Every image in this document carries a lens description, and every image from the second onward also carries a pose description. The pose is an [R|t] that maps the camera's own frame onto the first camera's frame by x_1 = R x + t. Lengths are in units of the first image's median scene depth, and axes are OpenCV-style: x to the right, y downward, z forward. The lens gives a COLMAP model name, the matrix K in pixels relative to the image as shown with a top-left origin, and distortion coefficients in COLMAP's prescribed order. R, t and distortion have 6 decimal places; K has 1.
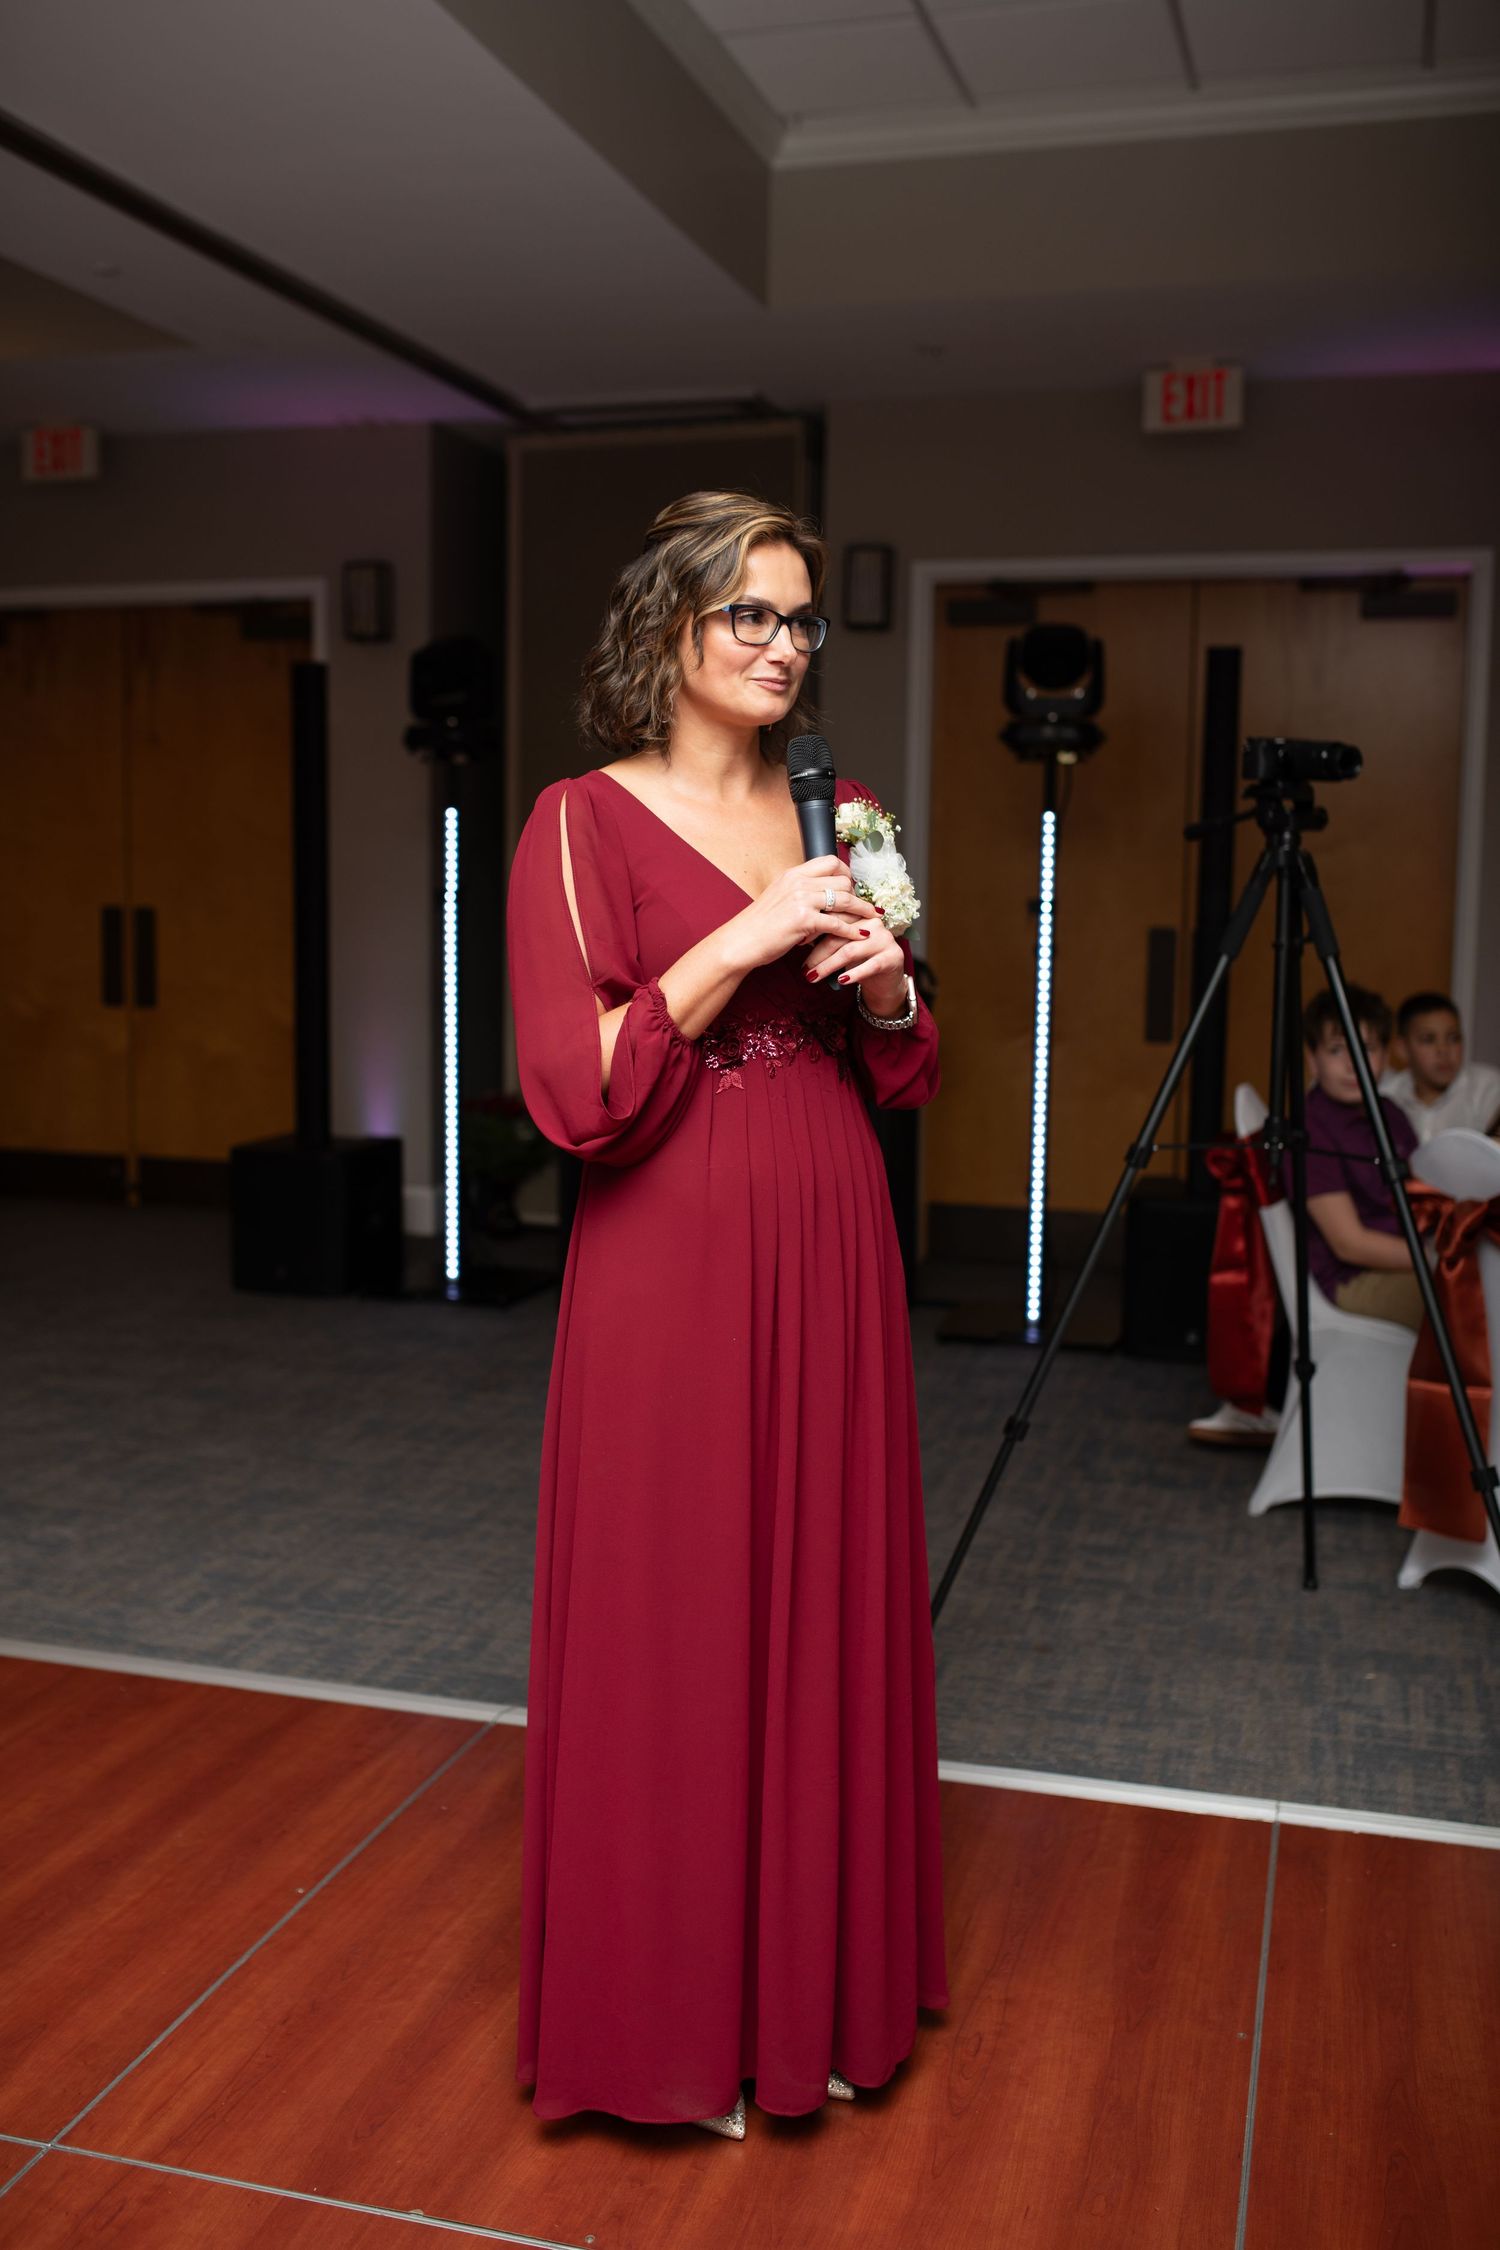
lens RADIAL K [[2189.3, 0, 749.0], [0, 2189.3, 1162.1], [0, 0, 1]] dist [-0.032258, 0.014533]
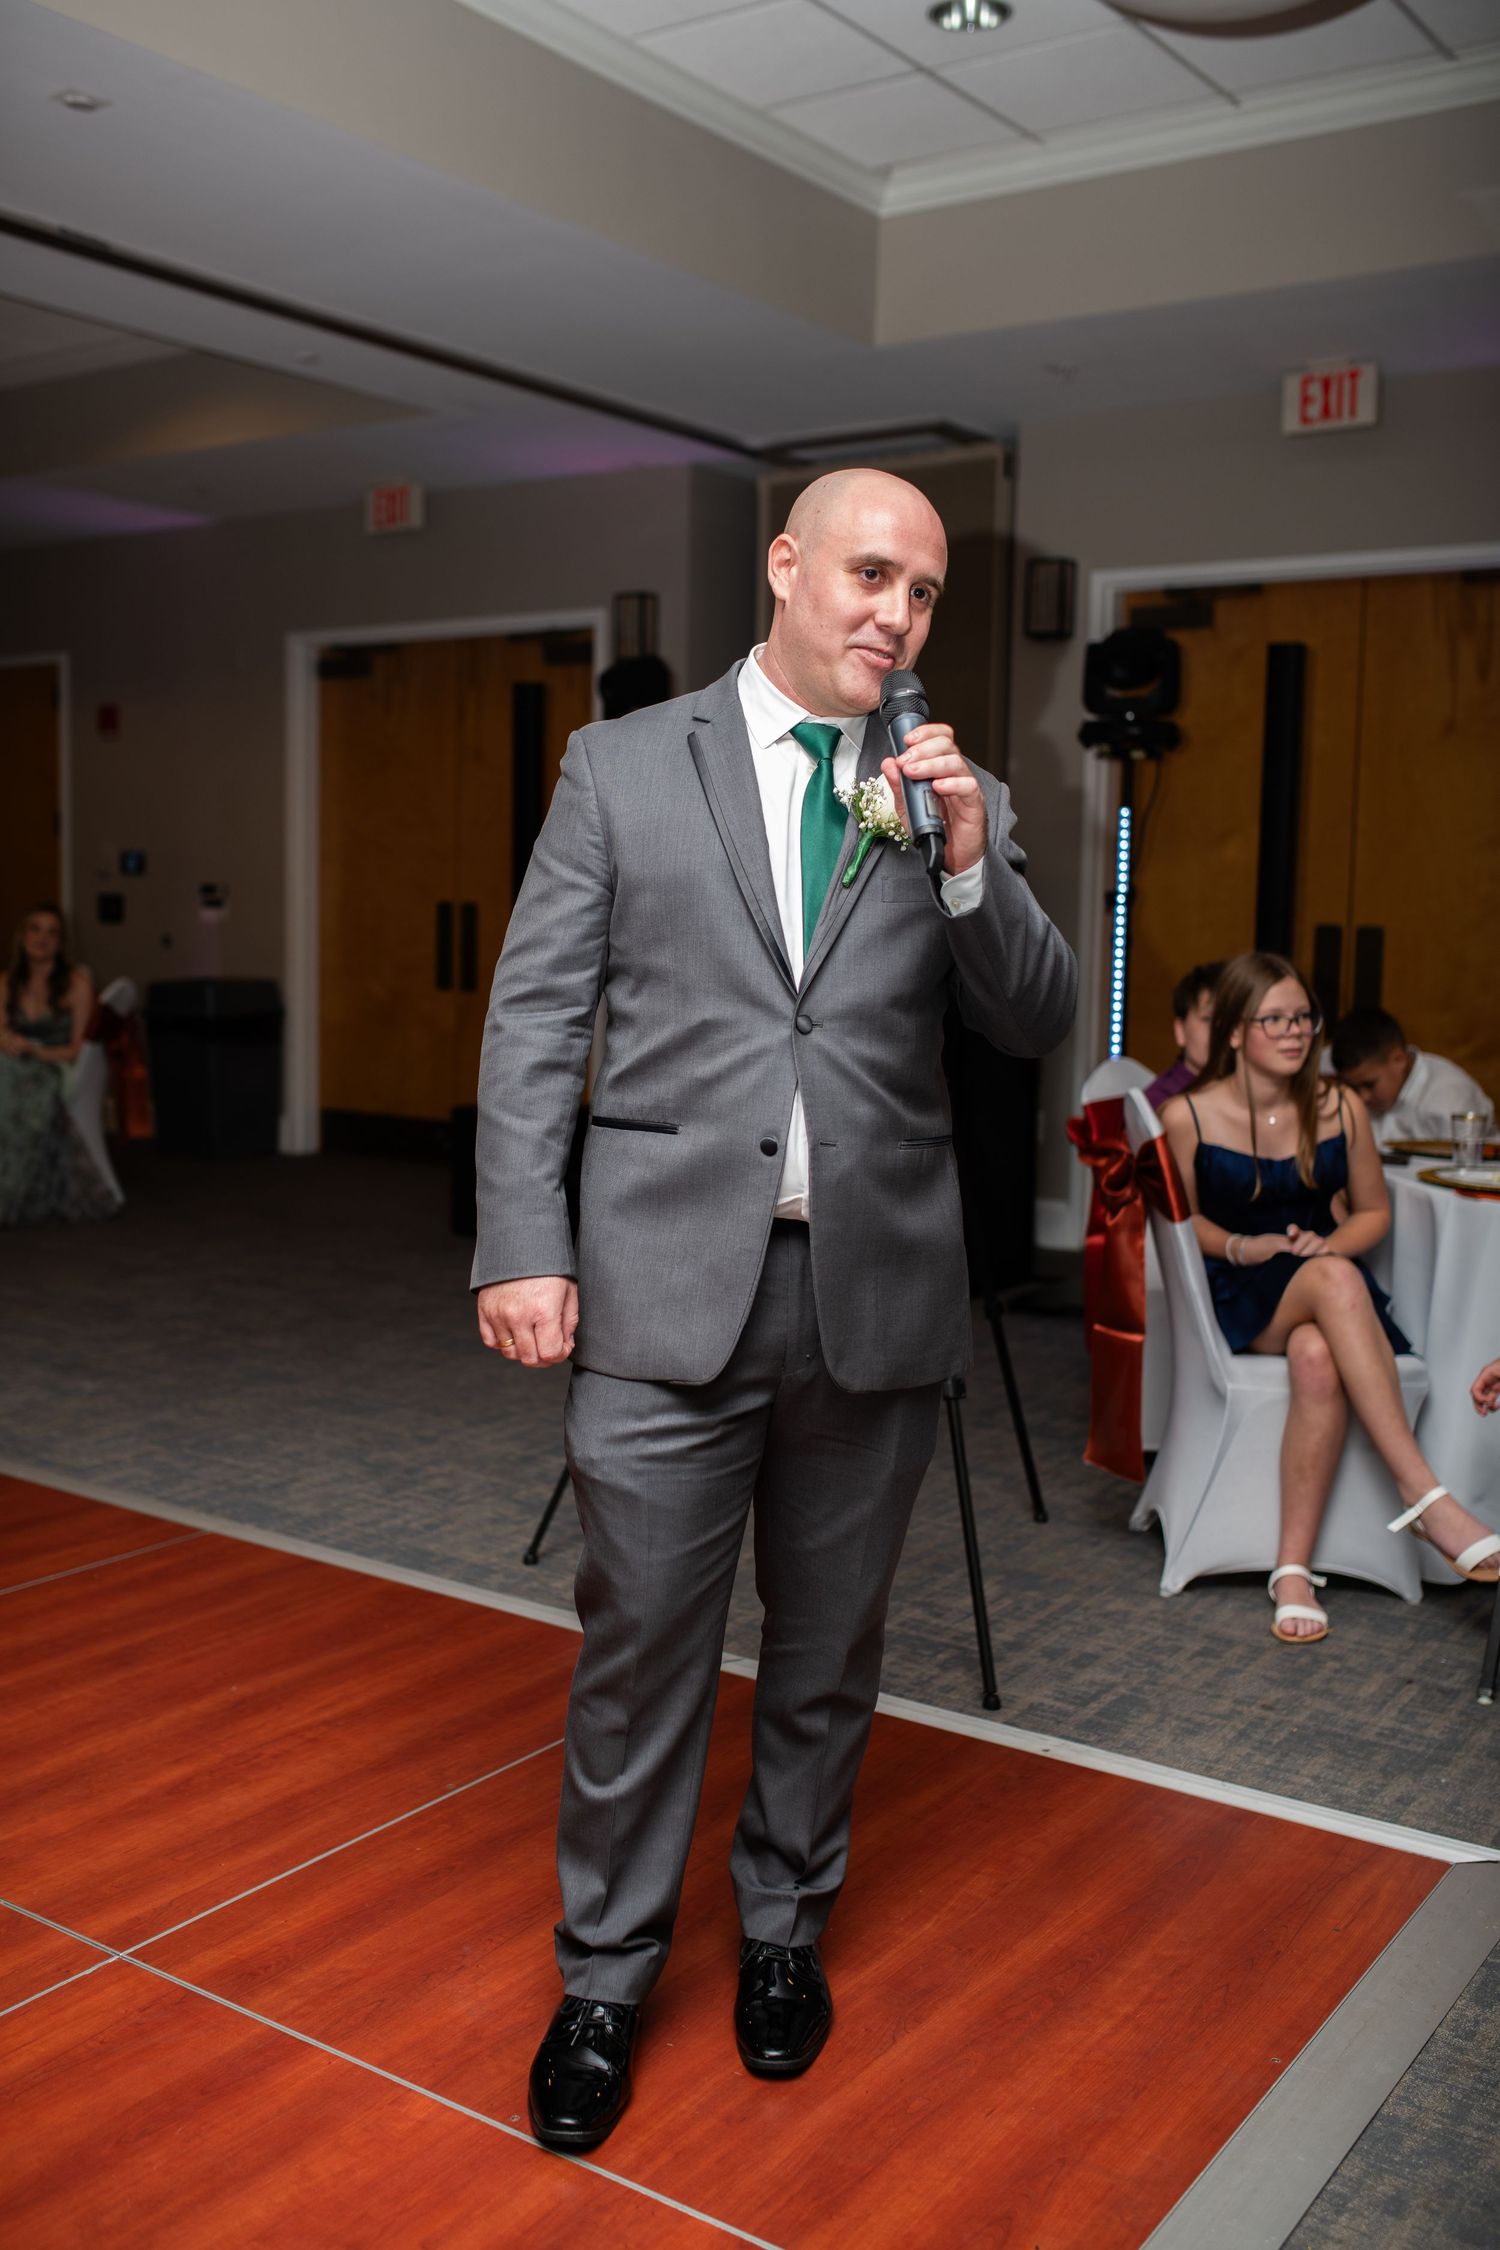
lens RADIAL K [[2221.7, 0, 750.0], [0, 2221.7, 1125.0], [0, 0, 1]] dist [-0.002399, -0.008147]
pose [[0.943646, 0.038553, -0.328703, 0.306377], [-0.048427, 0.998586, -0.021905, 0.021558], [0.327394, 0.036589, 0.944179, -0.048485]]
